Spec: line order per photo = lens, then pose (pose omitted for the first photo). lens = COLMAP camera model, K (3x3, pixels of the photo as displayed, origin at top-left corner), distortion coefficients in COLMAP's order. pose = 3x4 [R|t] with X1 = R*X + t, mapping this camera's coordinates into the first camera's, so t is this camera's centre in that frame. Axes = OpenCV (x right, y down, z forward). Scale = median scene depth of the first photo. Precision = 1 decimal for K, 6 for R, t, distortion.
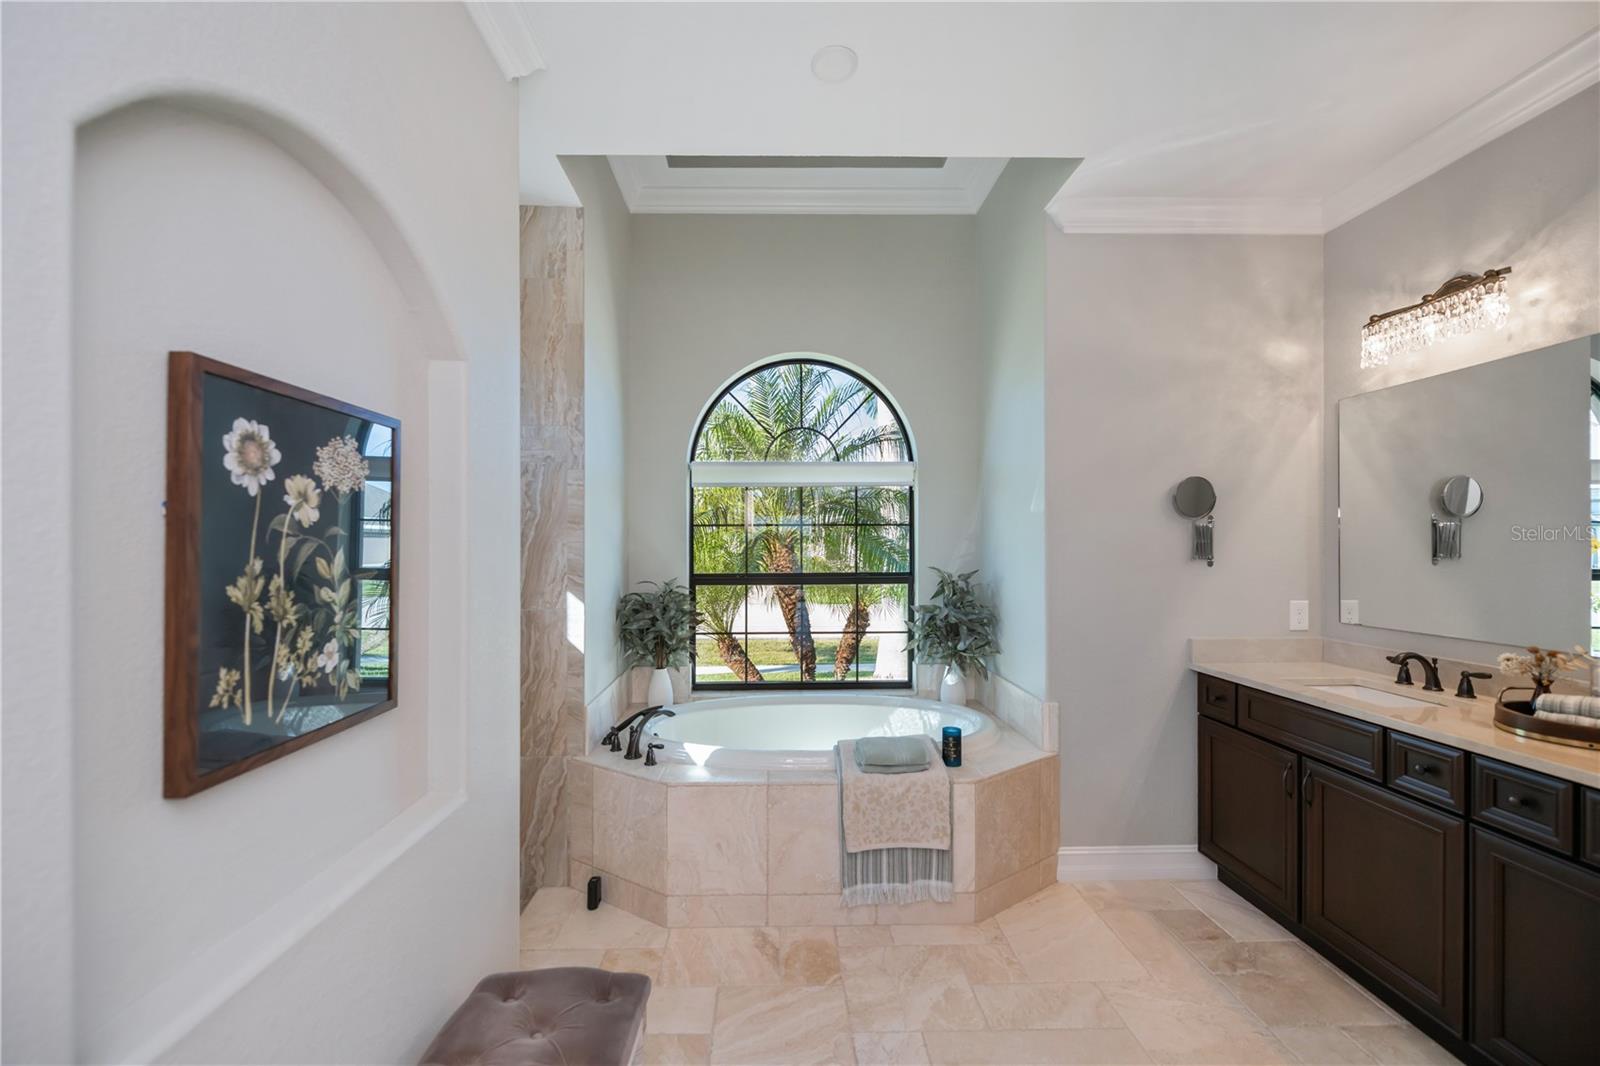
lens RADIAL K [[643.2, 0, 798.8], [0, 643.2, 545.7], [0, 0, 1]] dist [-0.003492, -0.000107]
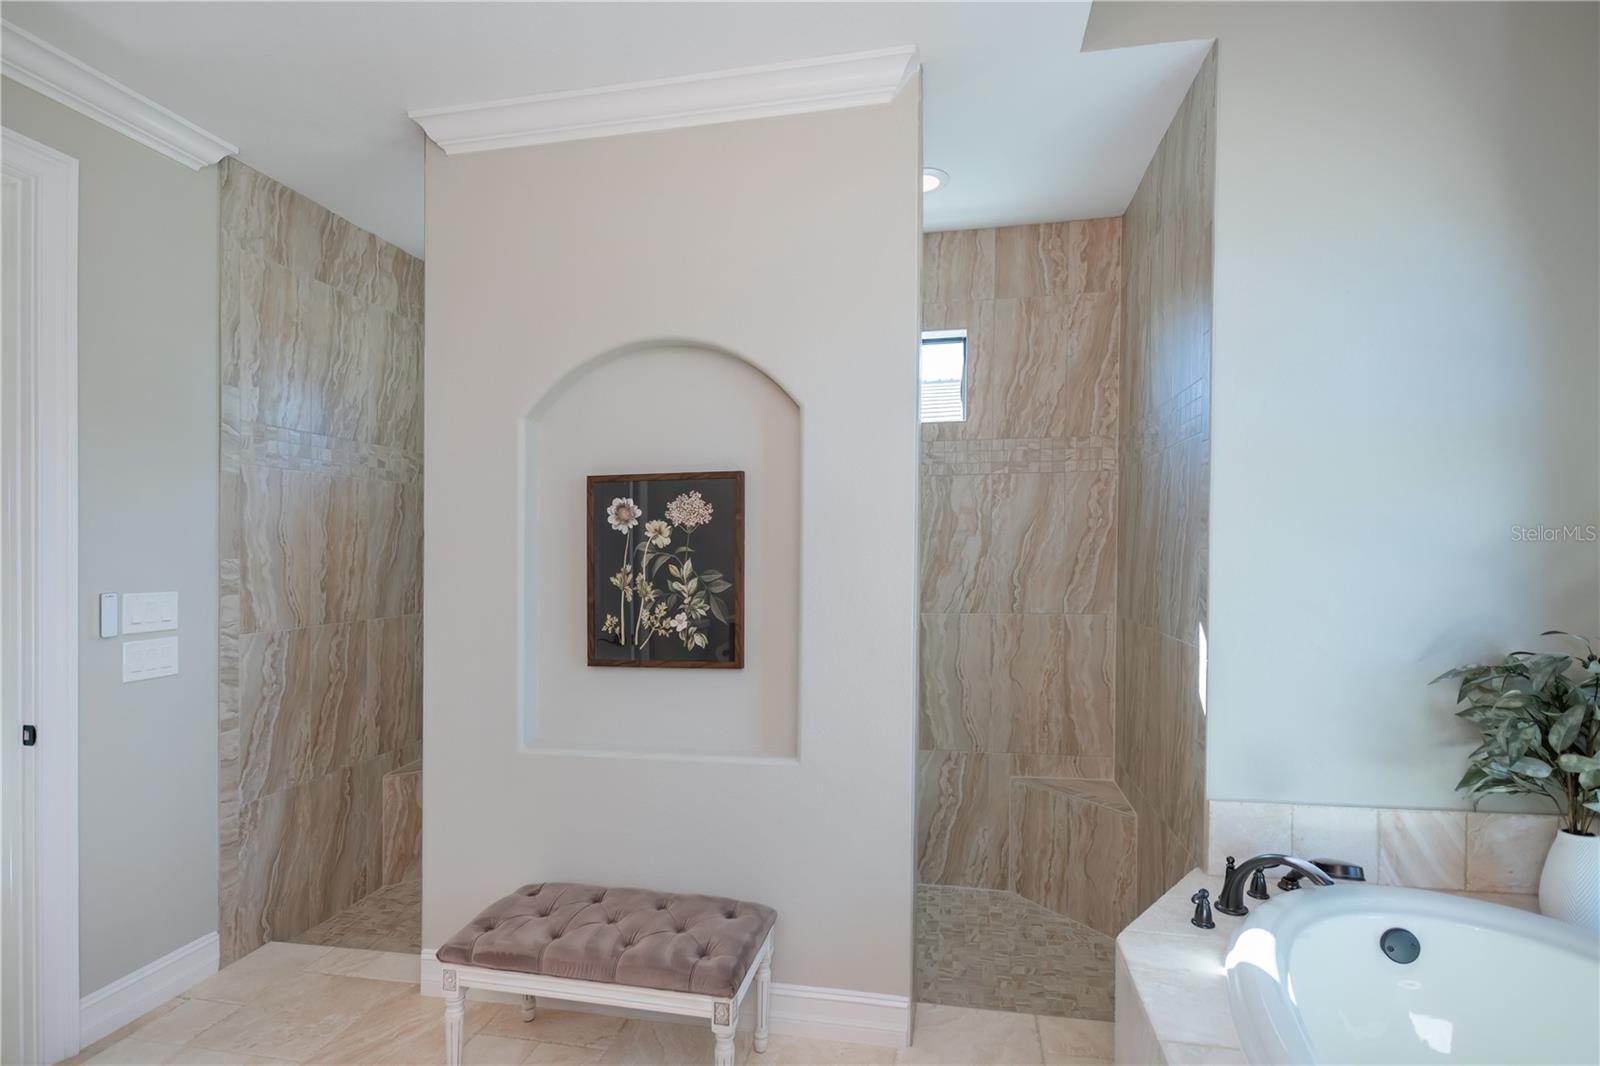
lens RADIAL K [[788.6, 0, 802.1], [0, 788.6, 539.8], [0, 0, 1]] dist [0.000368, 0.000003]
pose [[-0.206222, -0.000372, -0.978505, 1.387644], [0.009536, 0.999952, -0.002390, -0.044093], [0.978459, -0.009824, -0.206209, 1.913774]]
